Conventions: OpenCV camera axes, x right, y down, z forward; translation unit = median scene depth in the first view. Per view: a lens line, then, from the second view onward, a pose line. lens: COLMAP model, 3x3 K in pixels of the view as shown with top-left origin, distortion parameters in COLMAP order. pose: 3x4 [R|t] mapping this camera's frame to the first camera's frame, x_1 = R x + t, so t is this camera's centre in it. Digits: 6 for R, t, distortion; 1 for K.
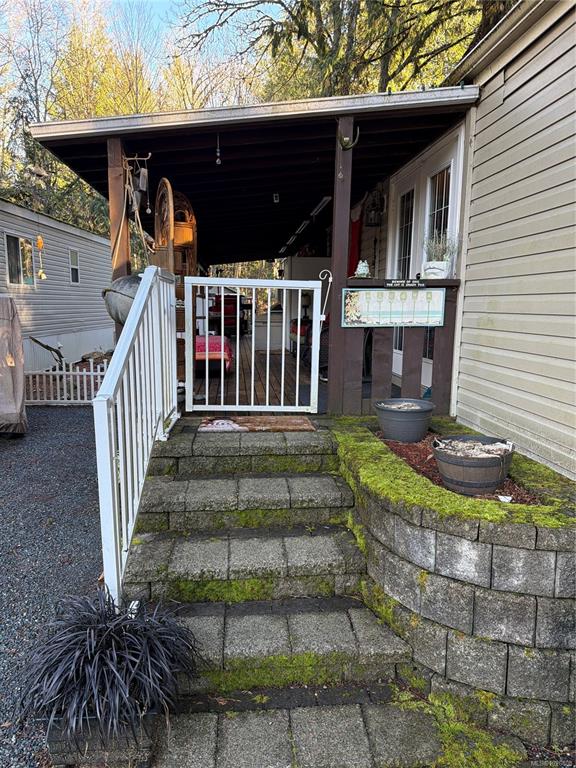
lens RADIAL K [[531.4, 0, 288.0], [0, 531.4, 384.0], [0, 0, 1]] dist [0.105183, -0.000788]
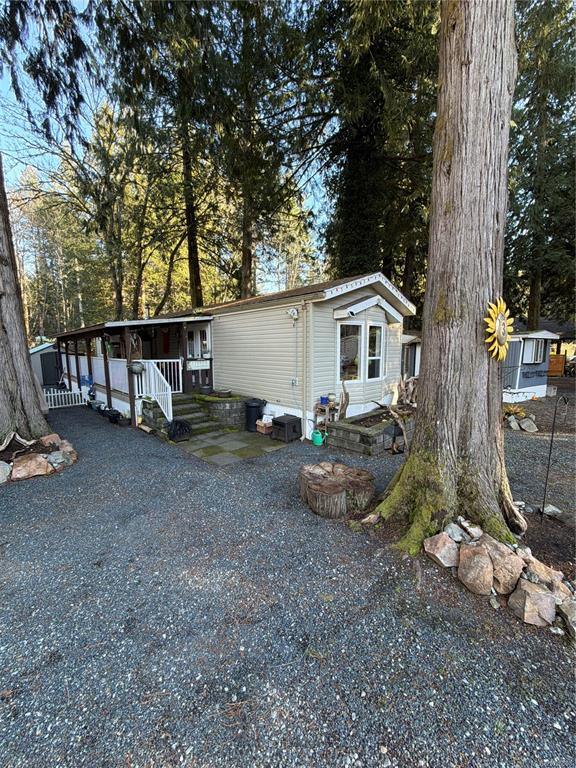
lens RADIAL K [[305.1, 0, 288.0], [0, 305.1, 384.0], [0, 0, 1]] dist [-0.000463, -0.000133]
pose [[0.783518, -0.083744, 0.615699, -0.721561], [0.097518, 0.995170, 0.011259, 0.043075], [-0.613669, 0.051220, 0.787901, -1.268653]]
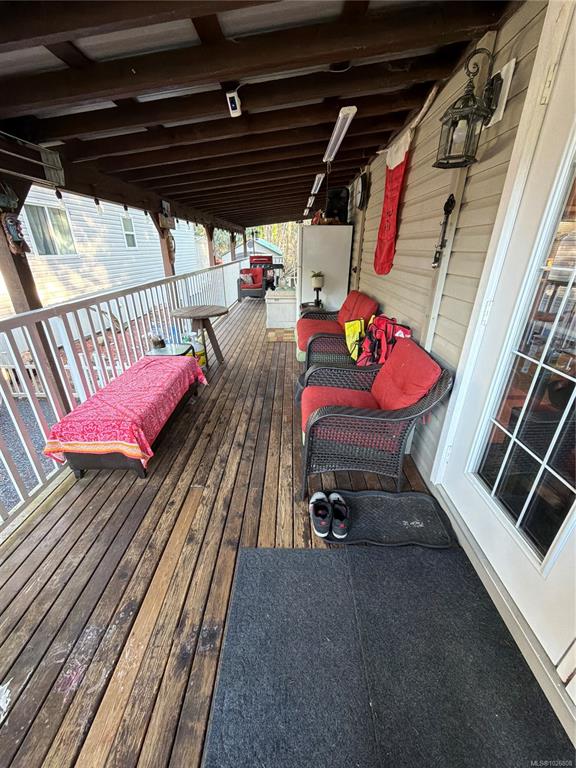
lens RADIAL K [[305.1, 0, 288.0], [0, 305.1, 384.0], [0, 0, 1]] dist [-0.000463, -0.000133]
pose [[0.993864, 0.042963, -0.101929, 0.061040], [-0.013537, 0.961805, 0.273402, -0.188608], [0.109782, -0.270344, 0.956484, 0.694843]]
